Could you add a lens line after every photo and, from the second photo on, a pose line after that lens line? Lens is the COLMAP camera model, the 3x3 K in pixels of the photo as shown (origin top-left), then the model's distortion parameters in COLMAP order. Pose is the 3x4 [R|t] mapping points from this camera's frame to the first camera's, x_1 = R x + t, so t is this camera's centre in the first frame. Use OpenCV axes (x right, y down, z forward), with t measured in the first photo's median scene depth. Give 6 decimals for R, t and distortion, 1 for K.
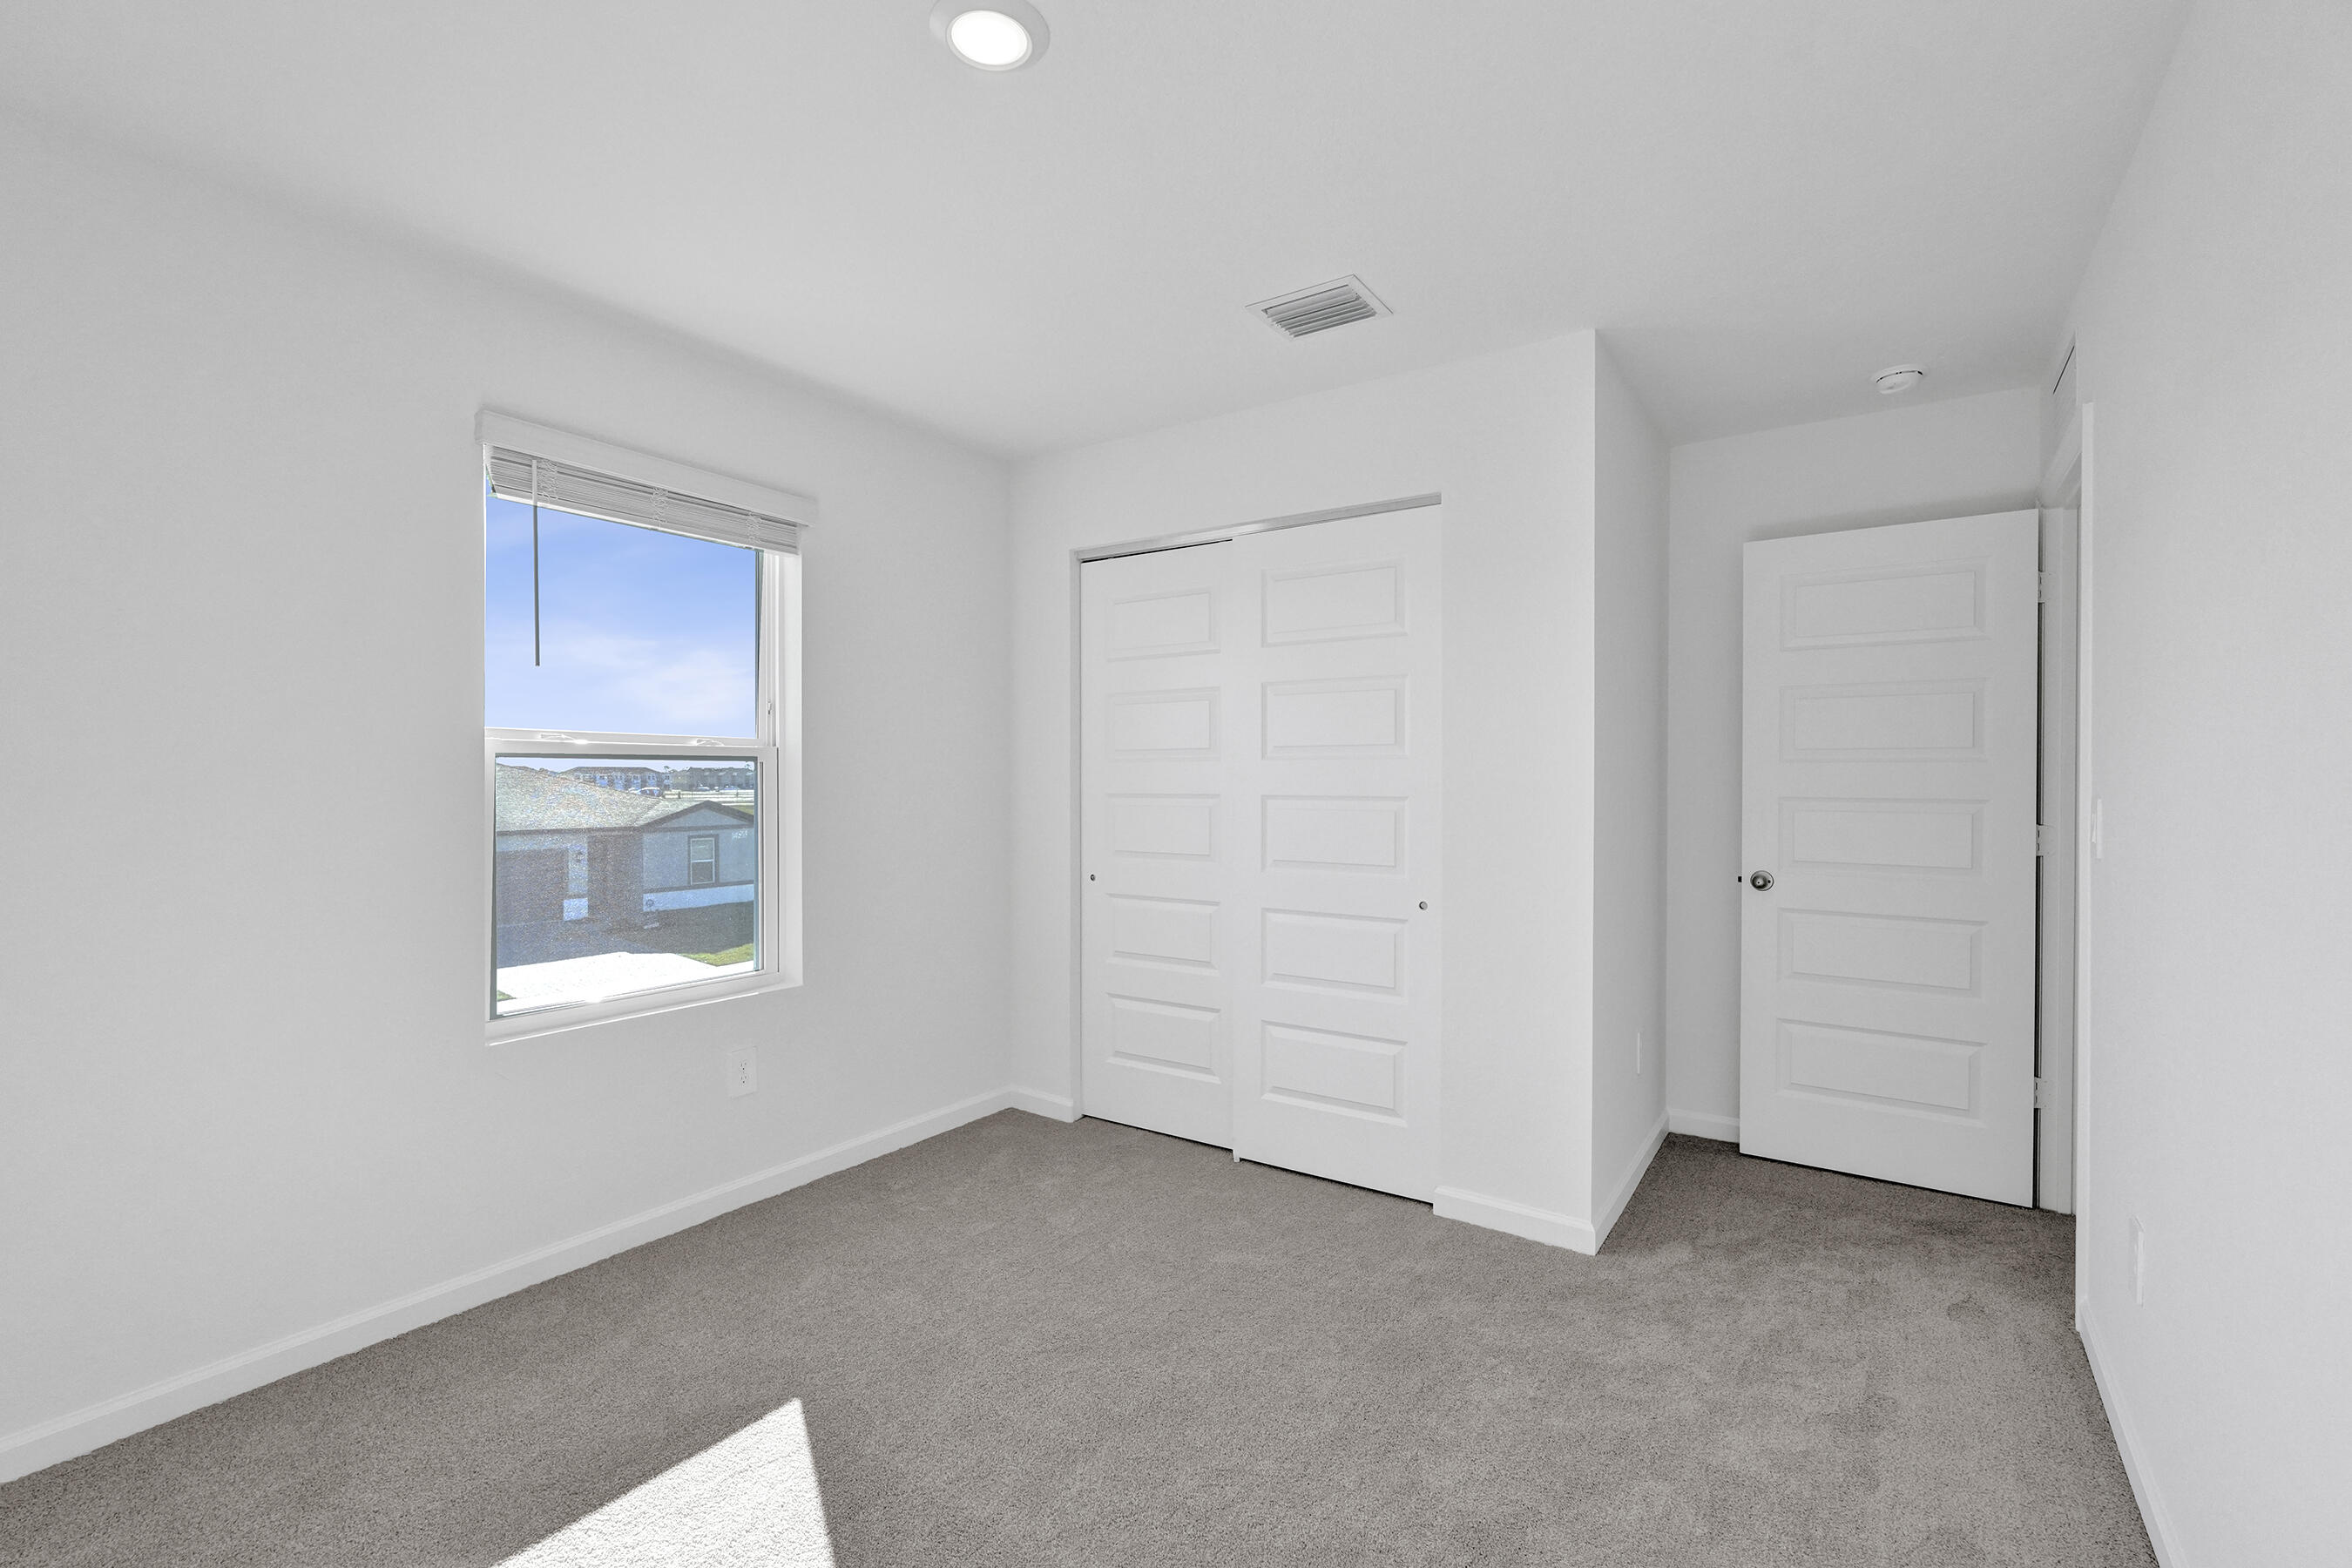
lens RADIAL K [[1040.5, 0, 1176.0], [0, 1040.5, 784.0], [0, 0, 1]] dist [0.001080, -0.000058]
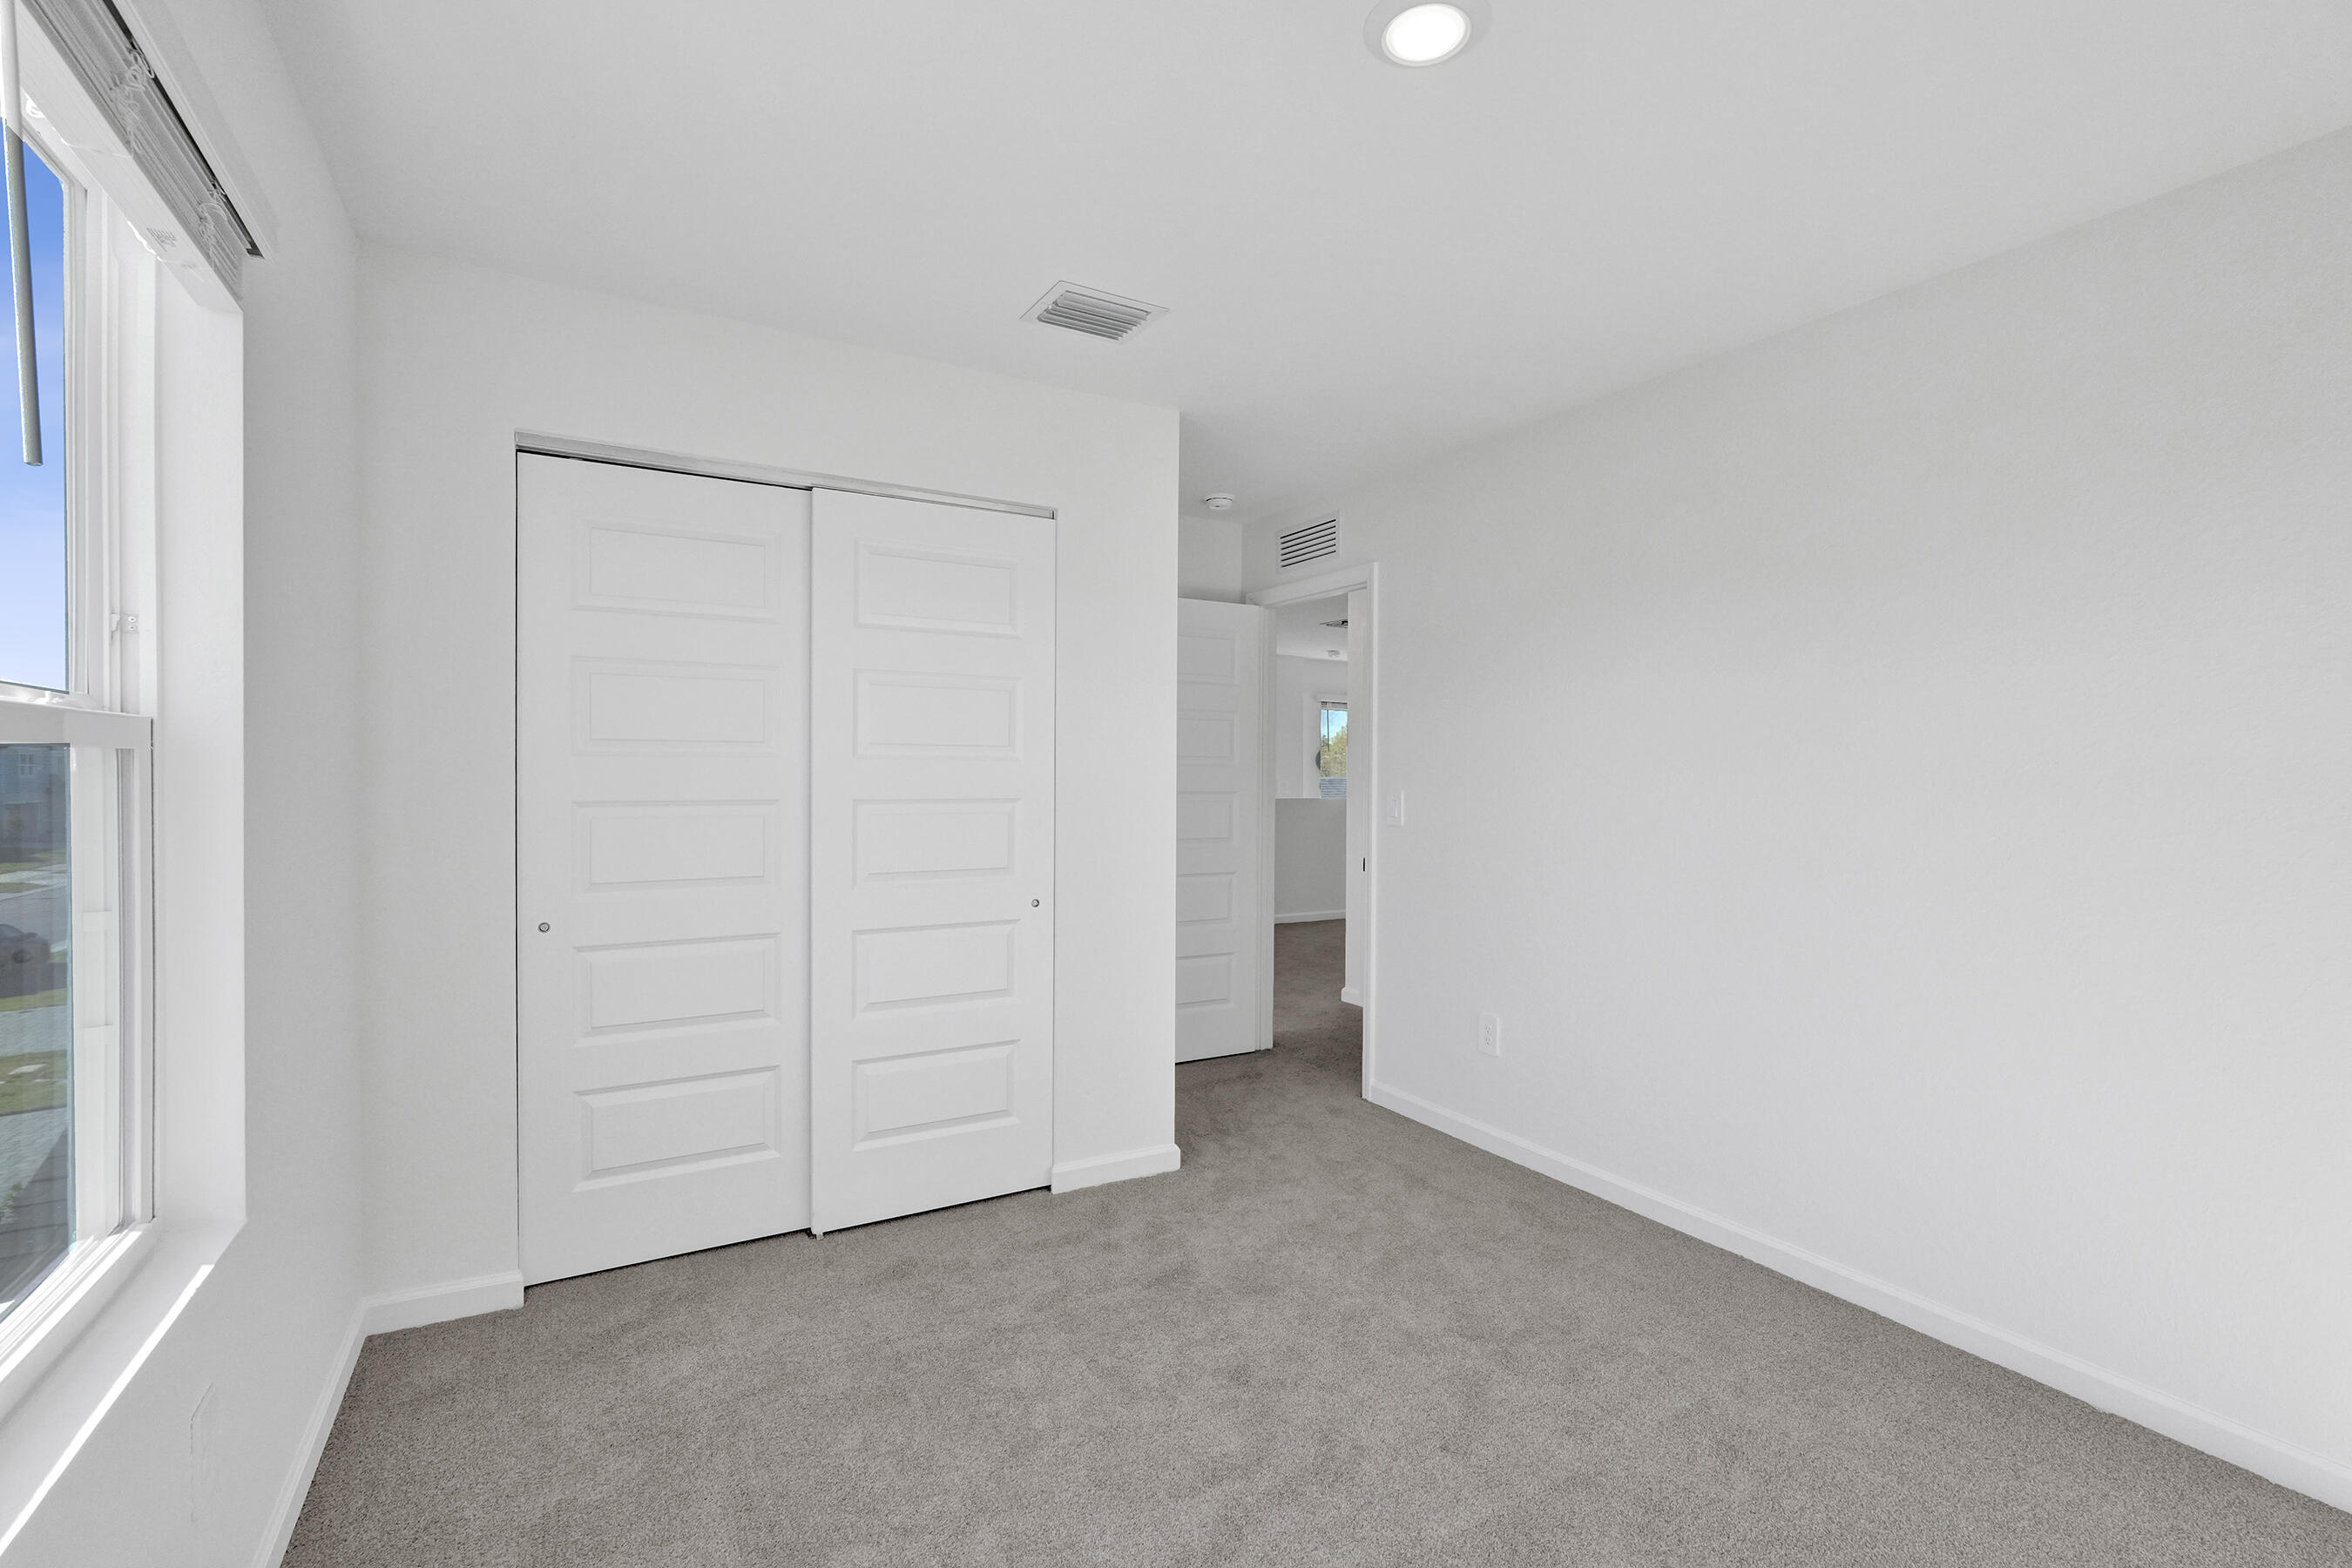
lens RADIAL K [[1040.5, 0, 1176.0], [0, 1040.5, 784.0], [0, 0, 1]] dist [0.001080, -0.000058]
pose [[0.430531, -0.009244, 0.902528, -0.626622], [-0.001178, 0.999941, 0.010804, -0.012918], [-0.902575, -0.005715, 0.430495, 0.423451]]
